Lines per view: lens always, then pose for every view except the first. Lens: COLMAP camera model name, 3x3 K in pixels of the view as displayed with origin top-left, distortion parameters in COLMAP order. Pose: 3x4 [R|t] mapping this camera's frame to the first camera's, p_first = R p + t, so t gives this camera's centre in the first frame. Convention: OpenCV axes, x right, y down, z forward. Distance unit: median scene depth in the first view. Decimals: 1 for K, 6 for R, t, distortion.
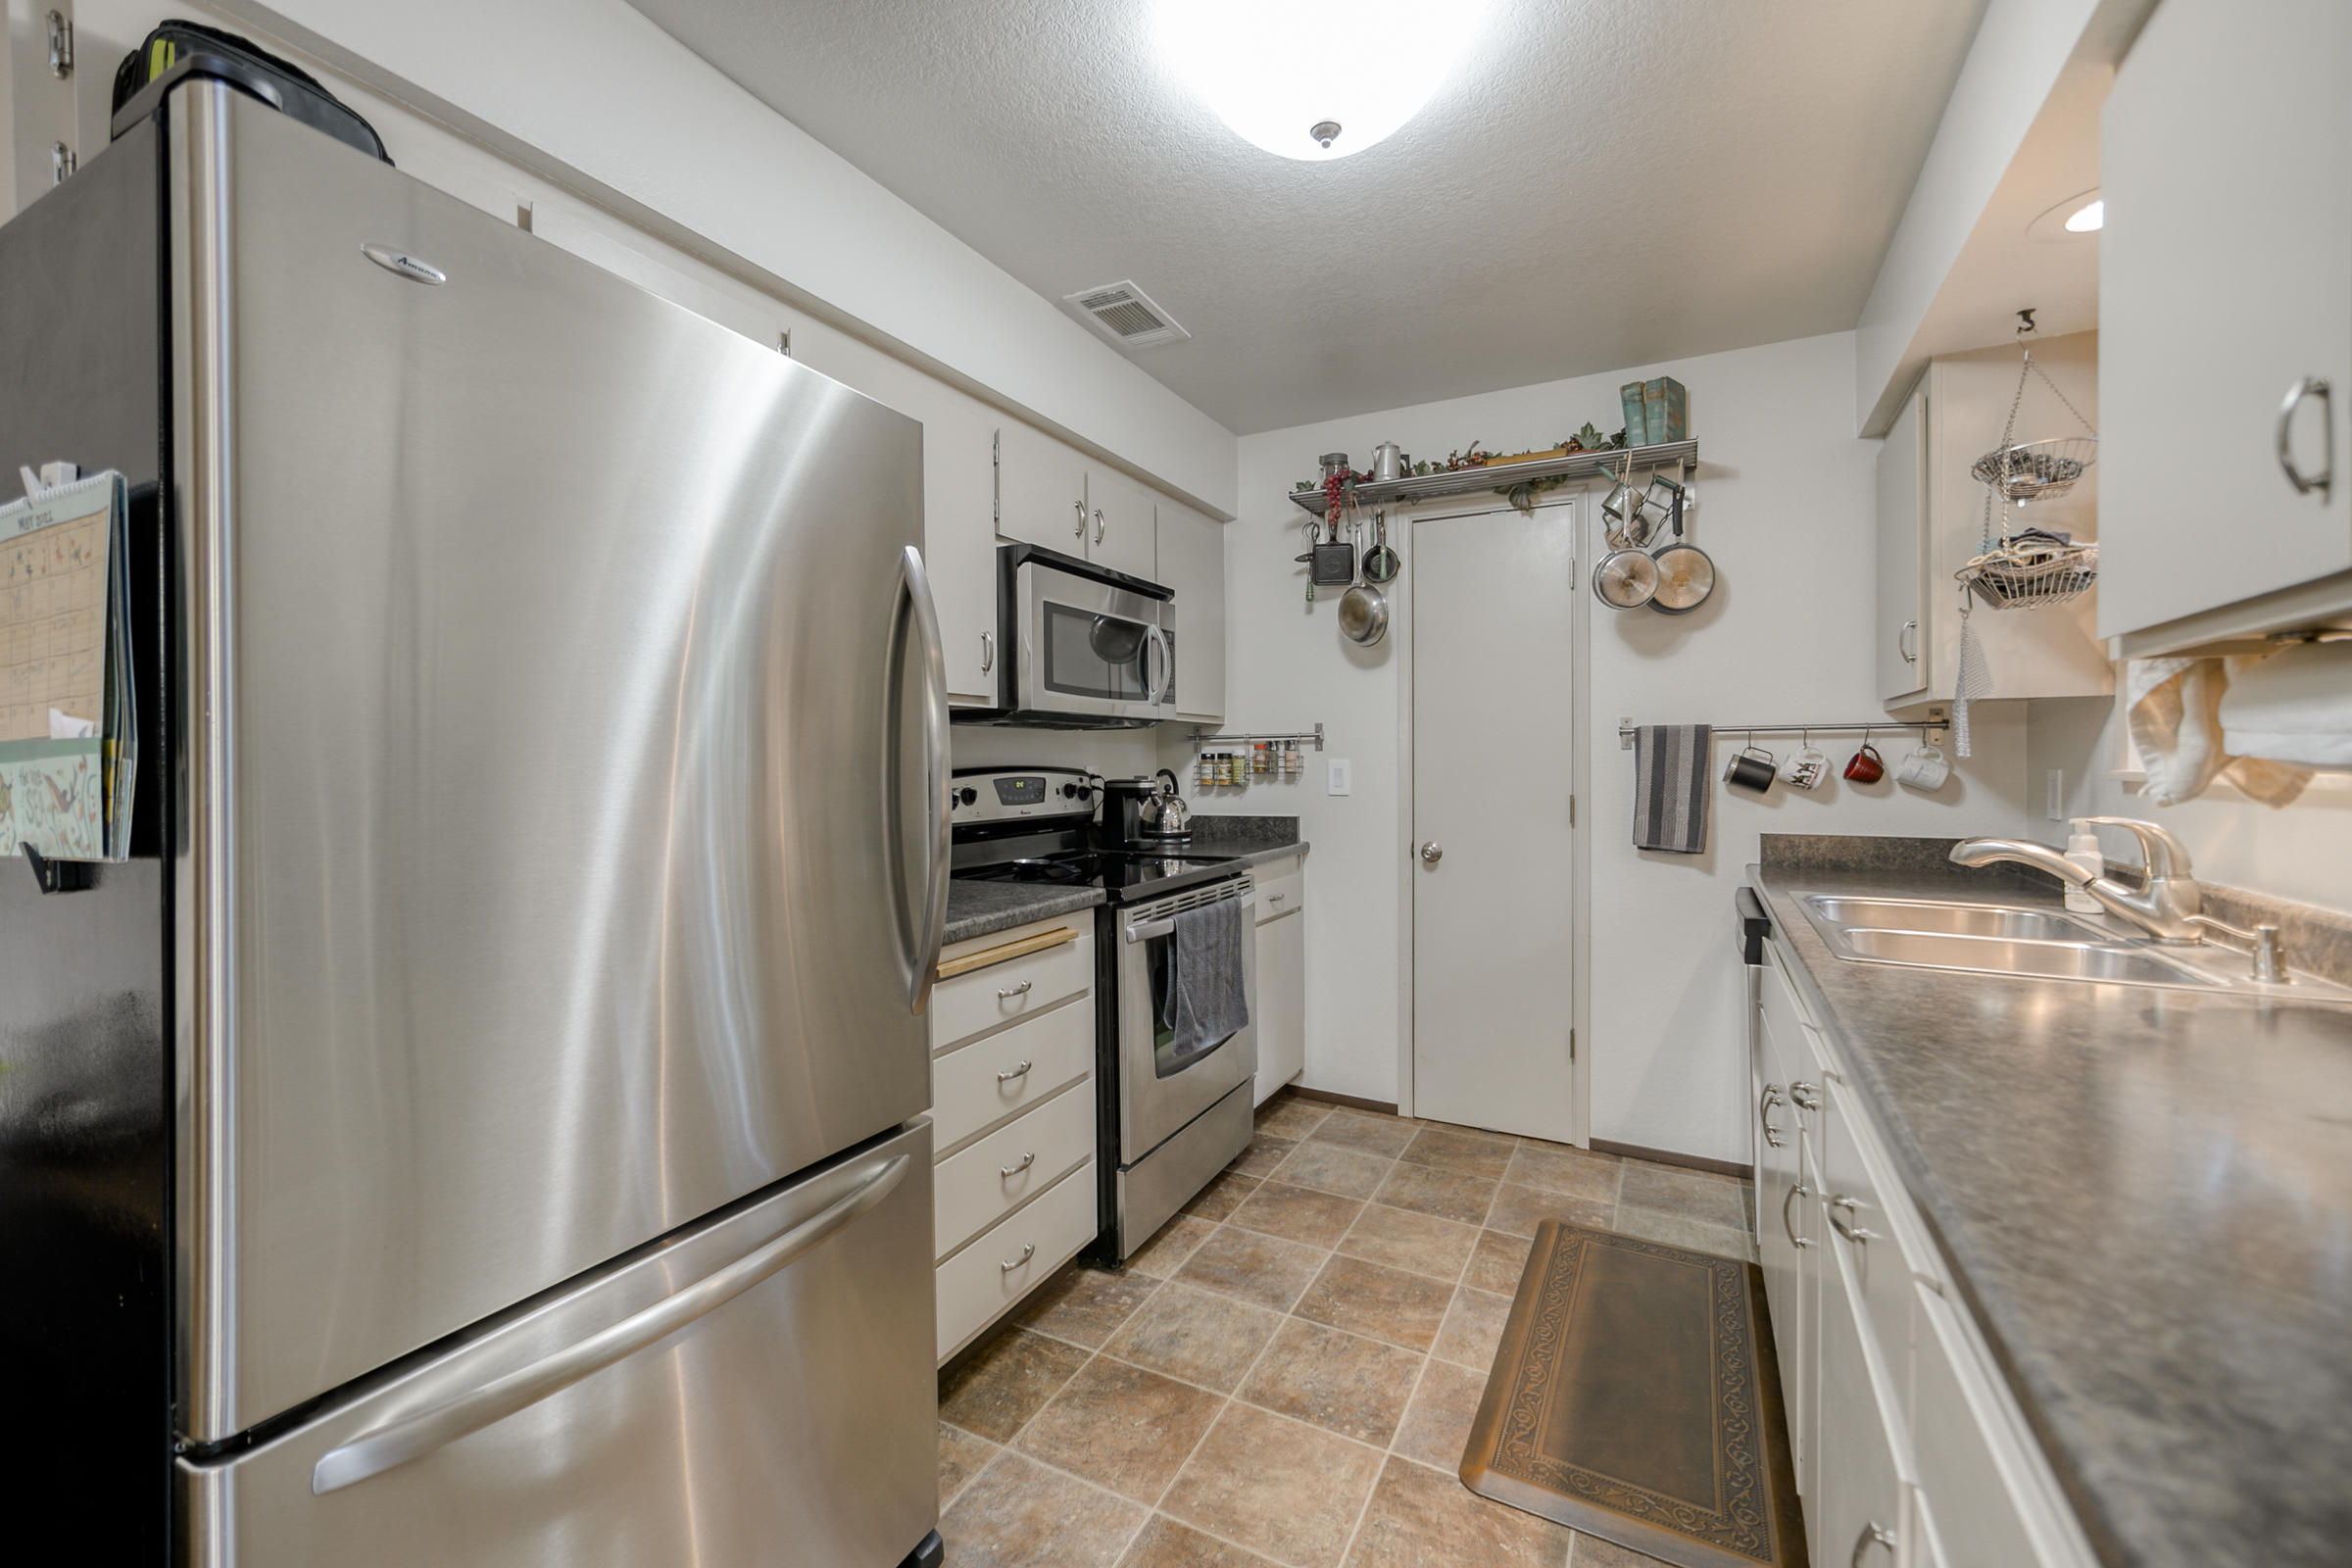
lens RADIAL K [[954.7, 0, 1160.6], [0, 954.7, 767.2], [0, 0, 1]] dist [0.000375, -0.000012]
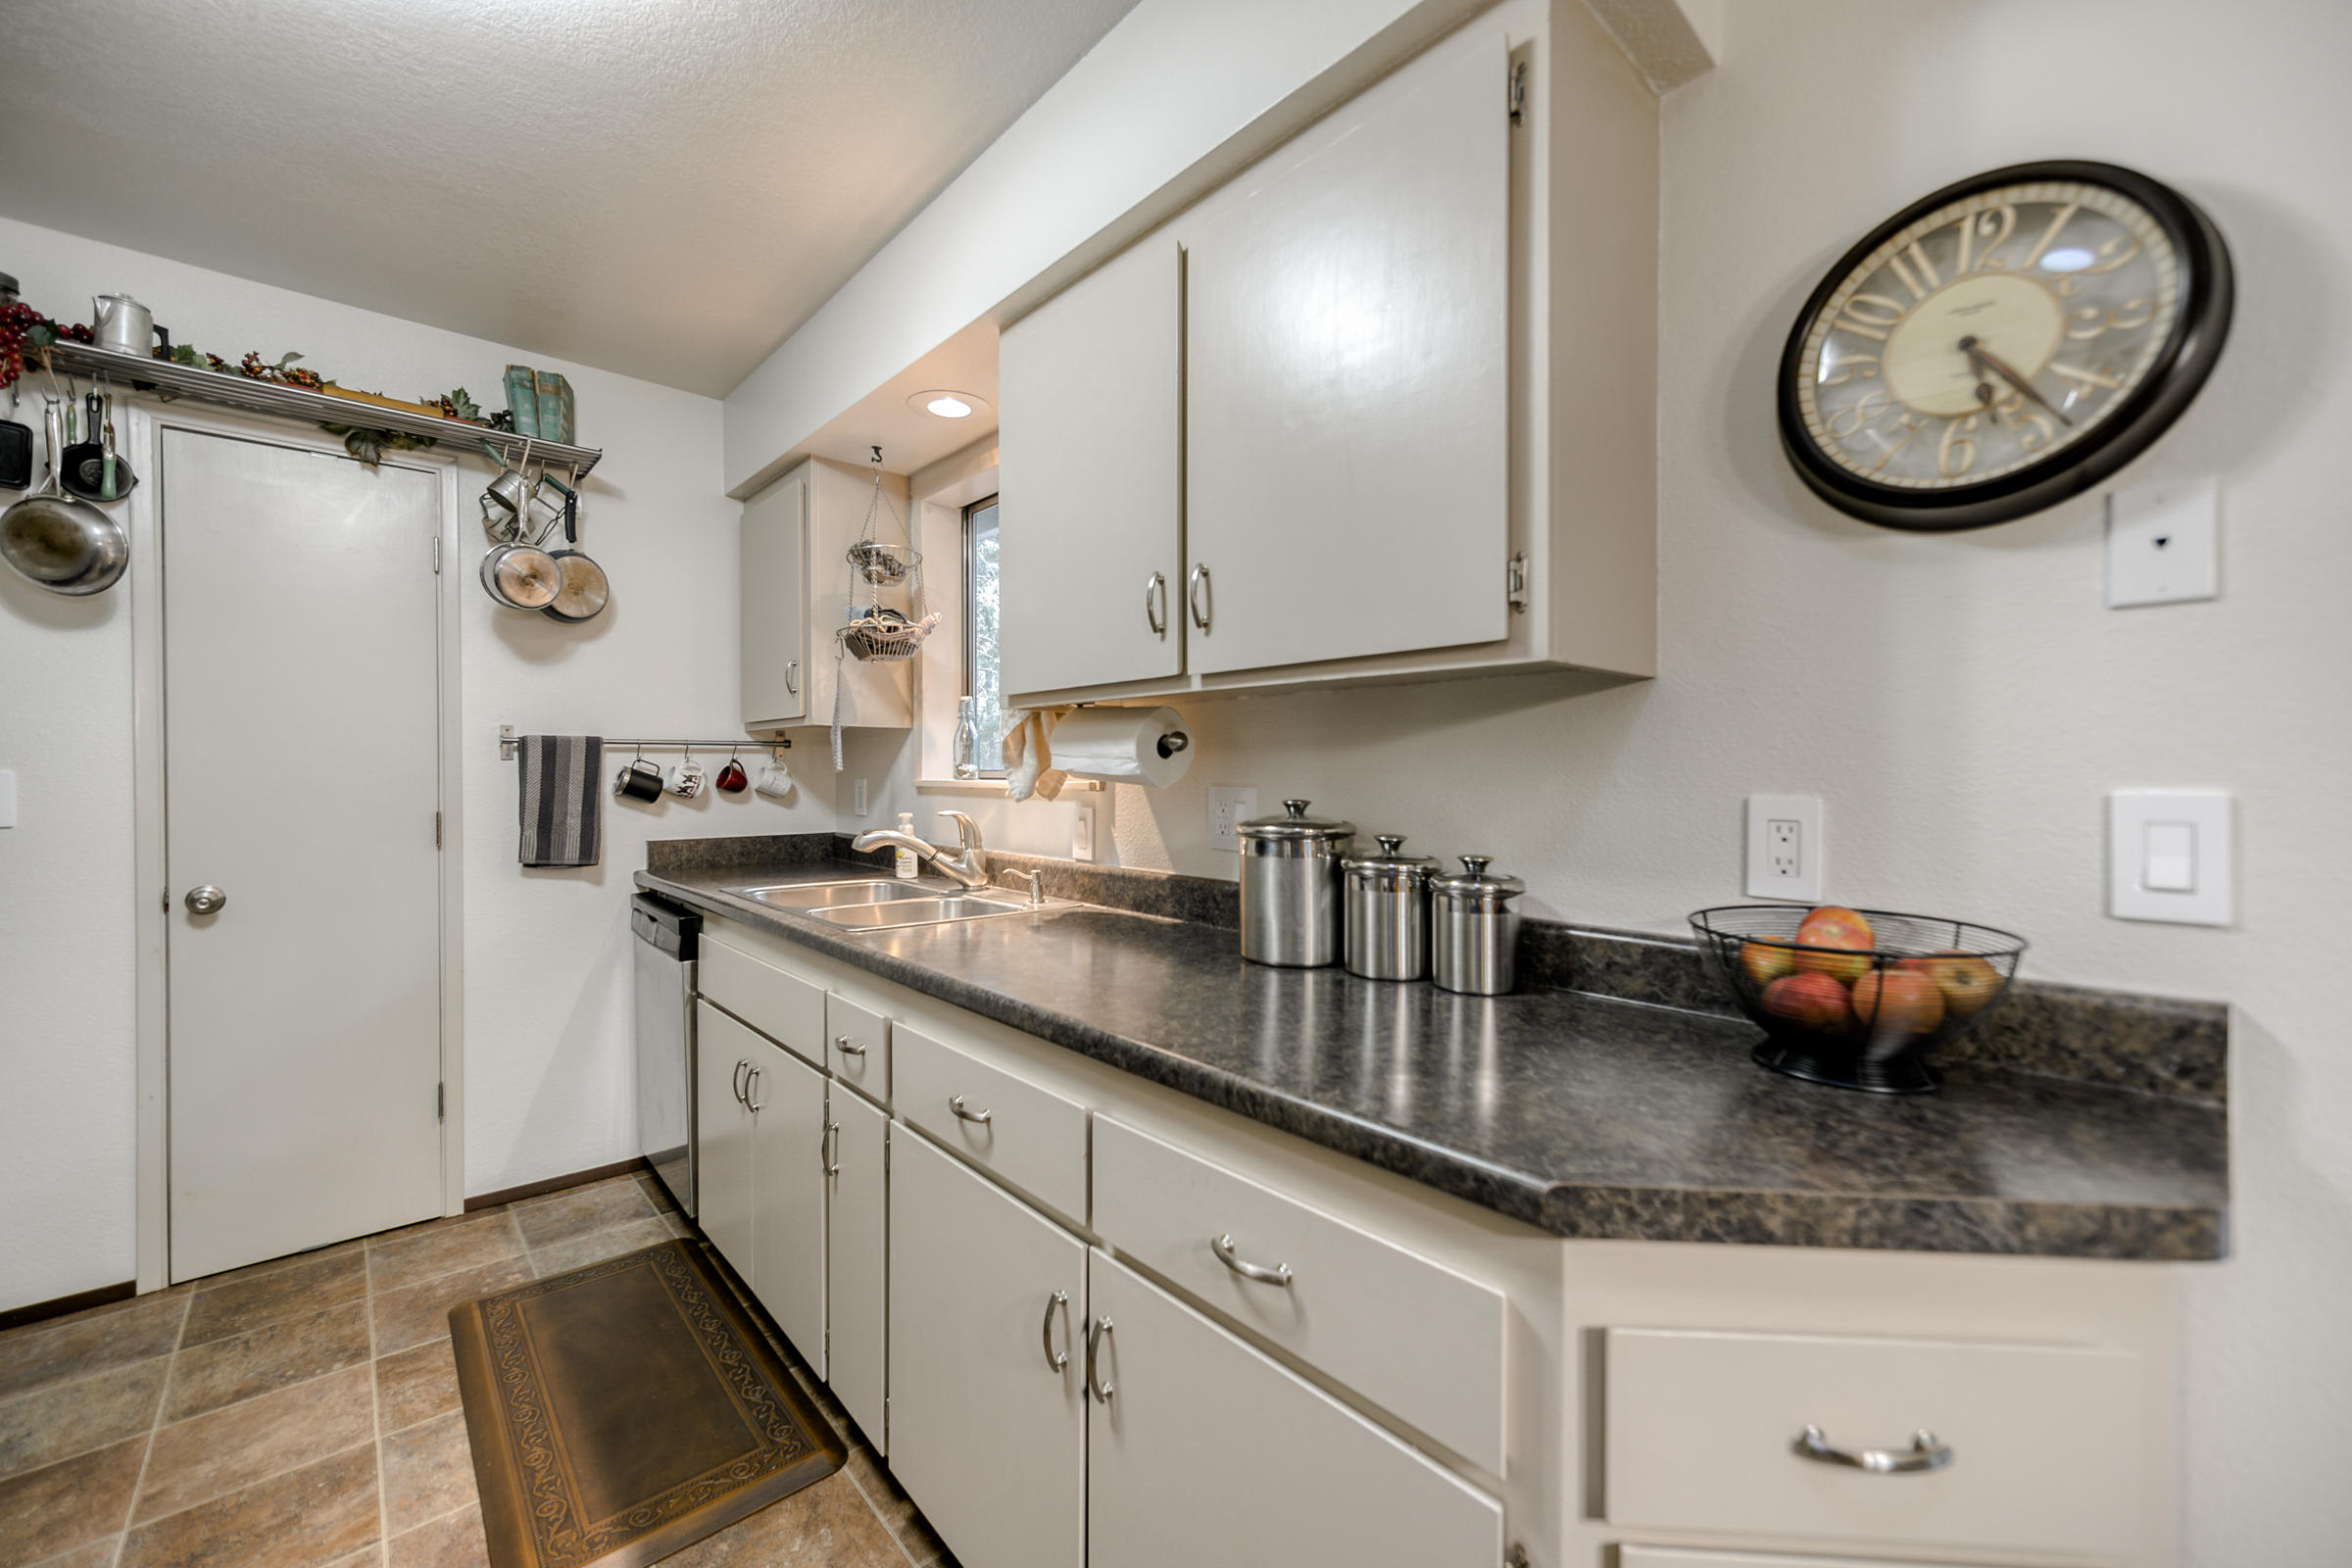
lens RADIAL K [[928.5, 0, 1181.8], [0, 928.5, 780.2], [0, 0, 1]] dist [0.000731, 0.000578]
pose [[0.332499, -0.006801, 0.943079, -0.146617], [0.004874, 0.999973, 0.005493, -0.001137], [-0.943091, 0.002770, 0.332523, 0.094227]]
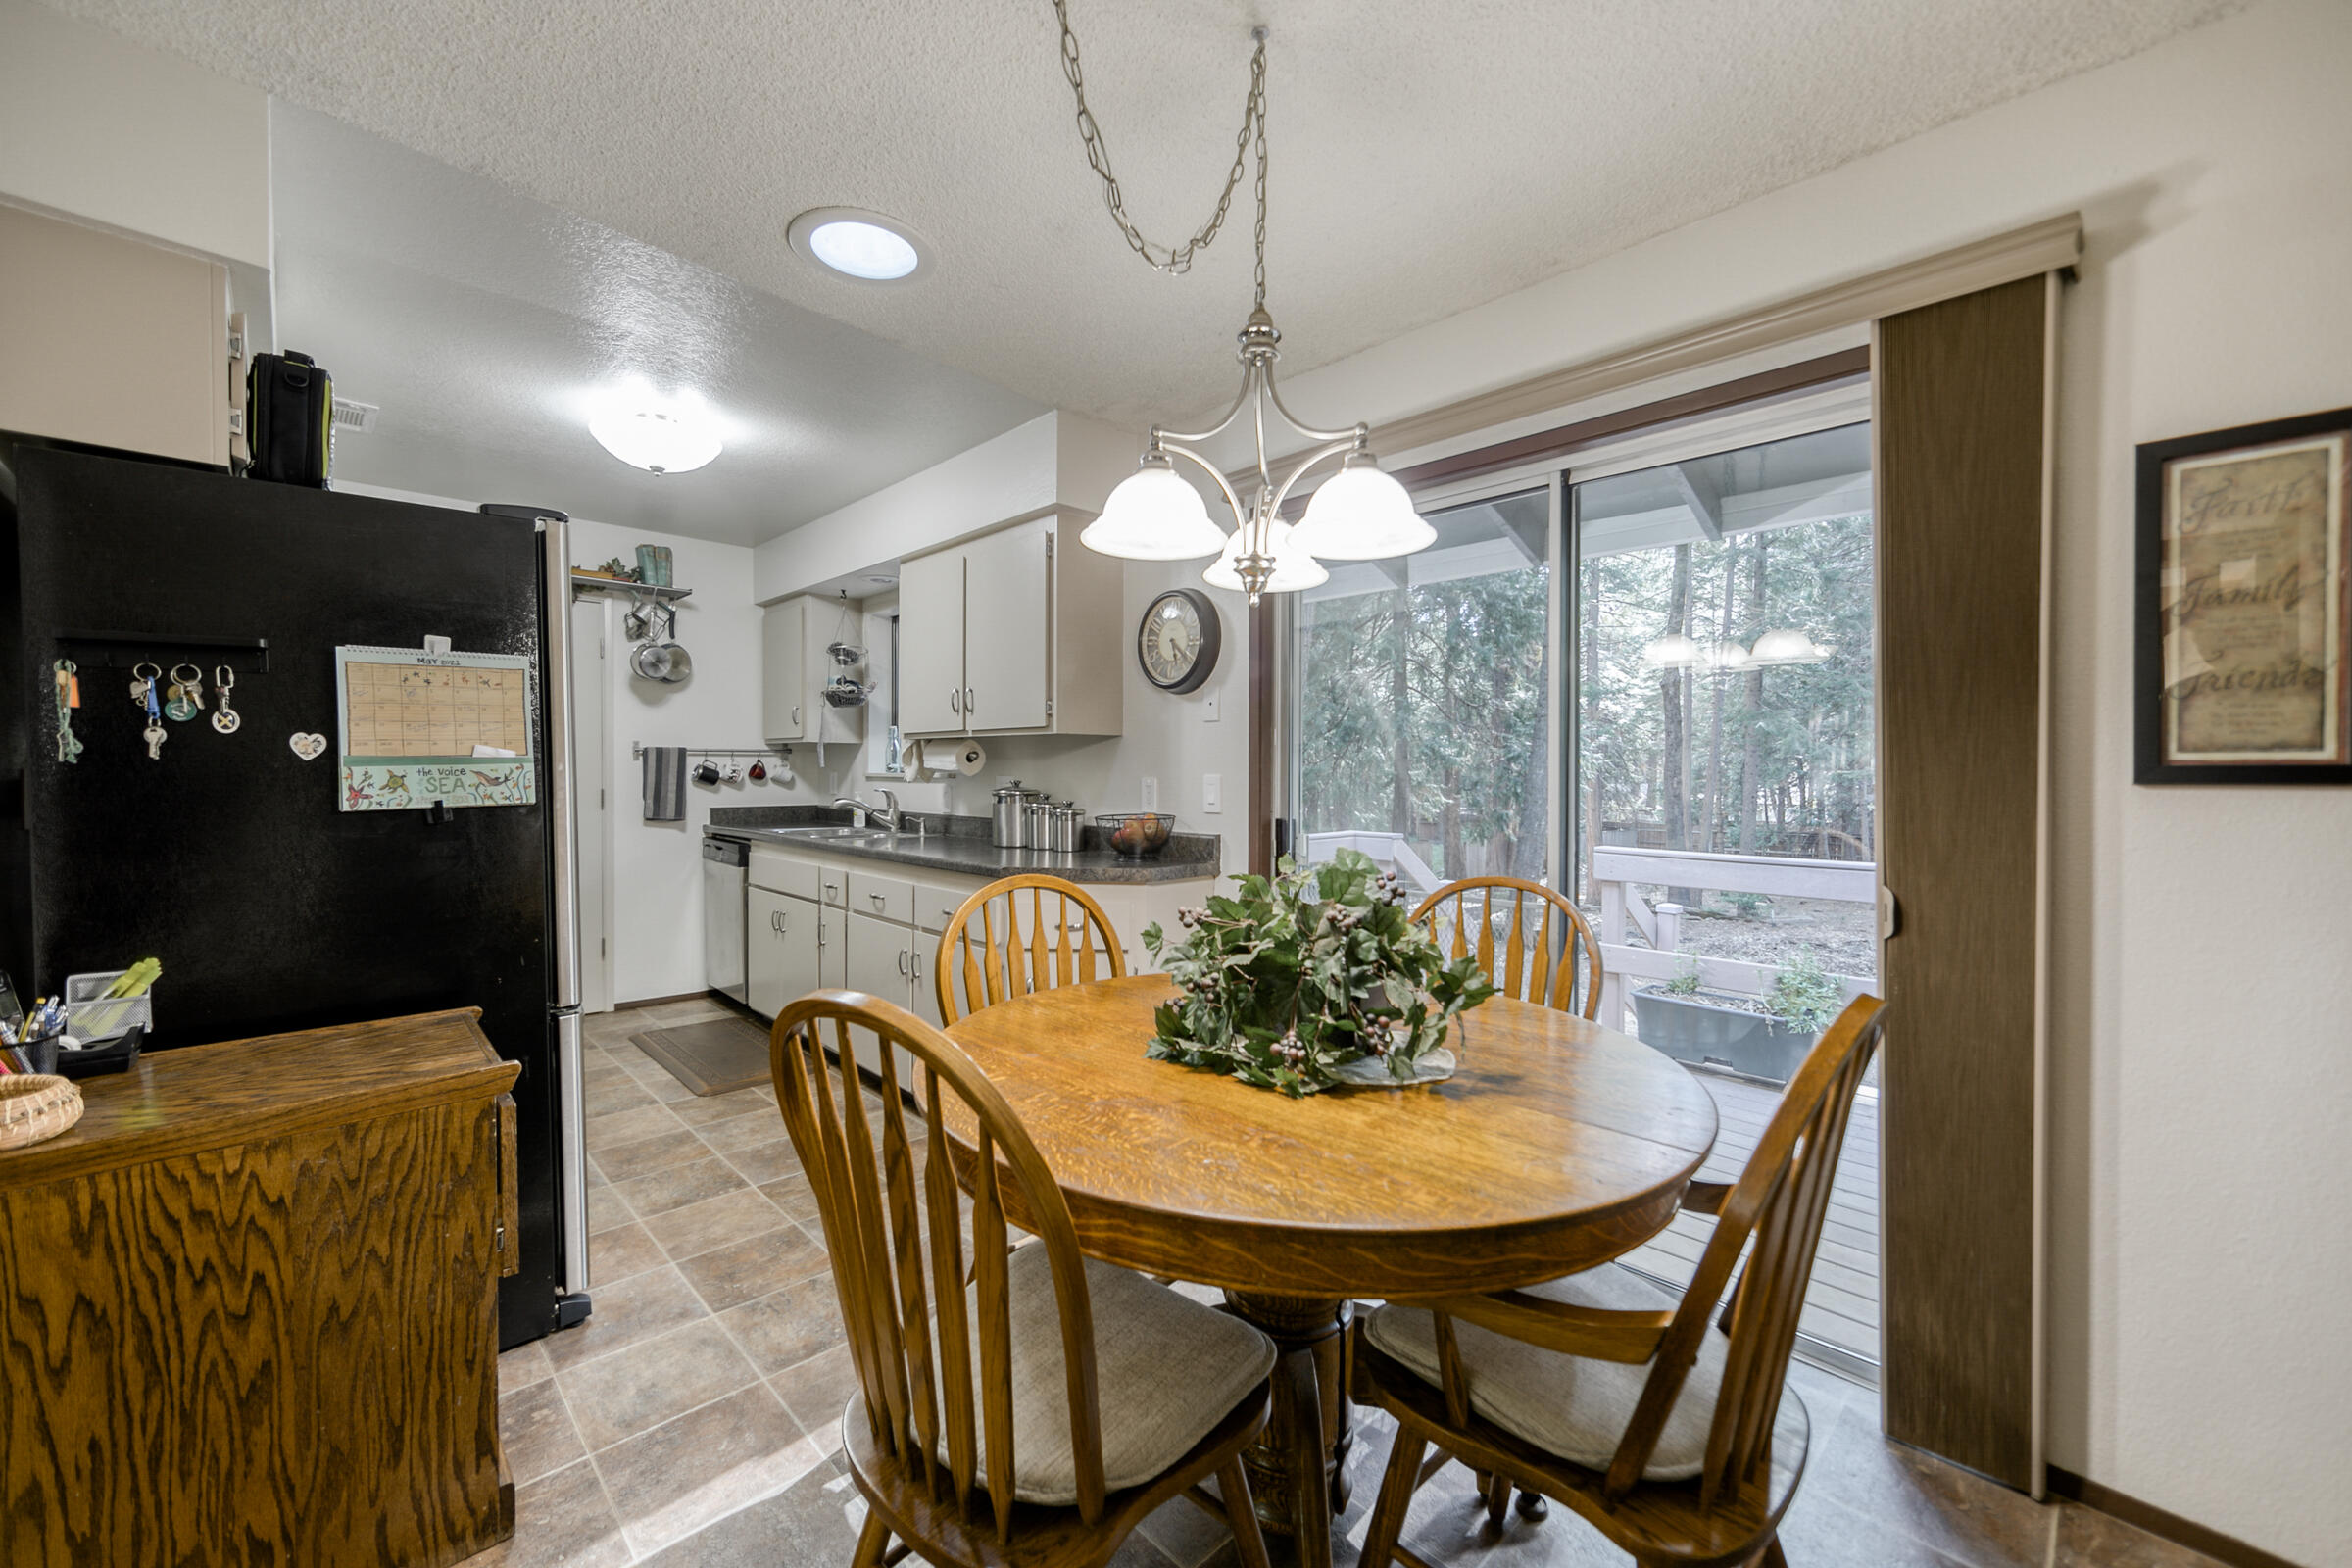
lens RADIAL K [[928.0, 0, 1162.4], [0, 928.0, 777.8], [0, 0, 1]] dist [-0.001624, -0.000053]
pose [[0.321233, -0.004240, 0.946991, -0.772907], [0.000059, 0.999990, 0.004457, 0.003758], [-0.947000, -0.001376, 0.321230, -0.392650]]
